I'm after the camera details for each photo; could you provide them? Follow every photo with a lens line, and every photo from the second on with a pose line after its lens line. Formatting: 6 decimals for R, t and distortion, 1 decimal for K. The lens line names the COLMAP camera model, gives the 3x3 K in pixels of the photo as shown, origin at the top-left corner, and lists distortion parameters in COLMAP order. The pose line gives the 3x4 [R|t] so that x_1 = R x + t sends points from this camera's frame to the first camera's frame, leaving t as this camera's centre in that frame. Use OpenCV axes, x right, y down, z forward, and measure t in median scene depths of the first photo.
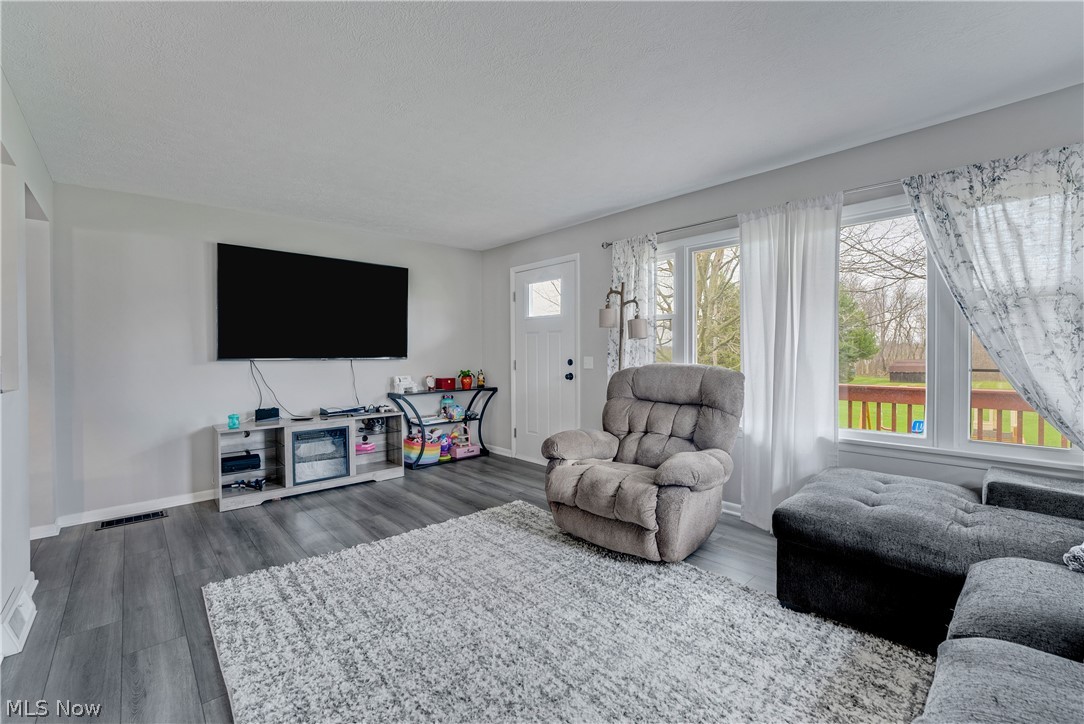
lens RADIAL K [[449.3, 0, 536.6], [0, 449.3, 364.1], [0, 0, 1]] dist [-0.018119, 0.000028]
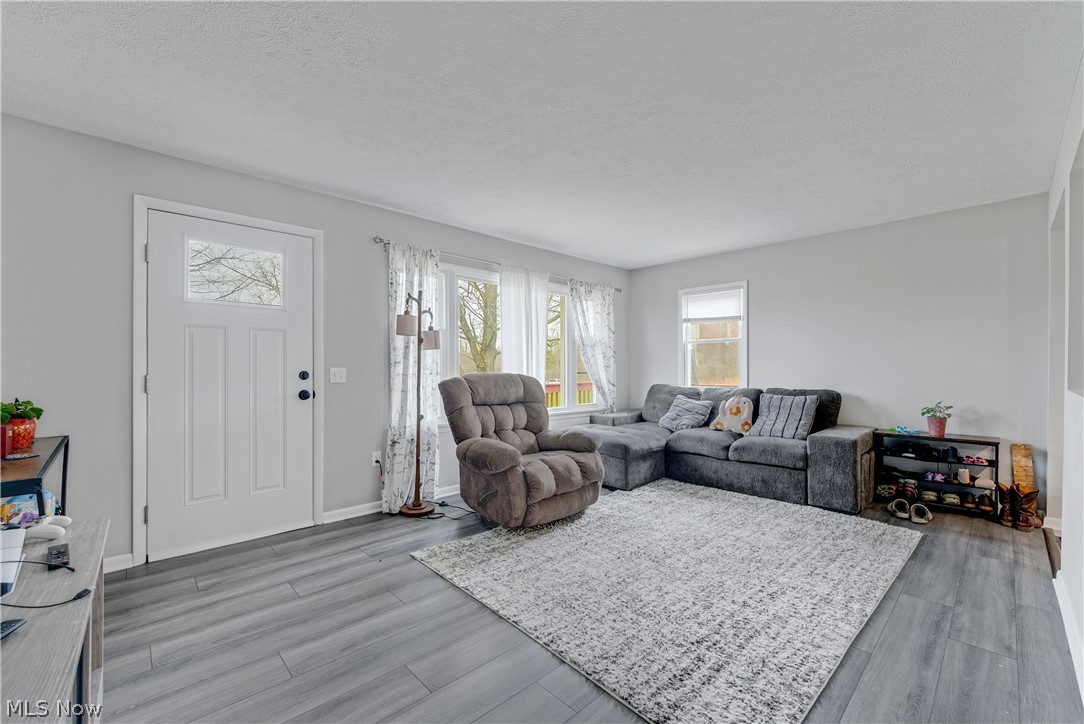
lens RADIAL K [[449.3, 0, 536.6], [0, 449.3, 364.1], [0, 0, 1]] dist [-0.018119, 0.000028]
pose [[-0.006923, 0.010068, 0.999925, -0.889404], [0.022361, 0.999701, -0.009911, -0.008516], [-0.999726, 0.022291, -0.007146, 0.862467]]
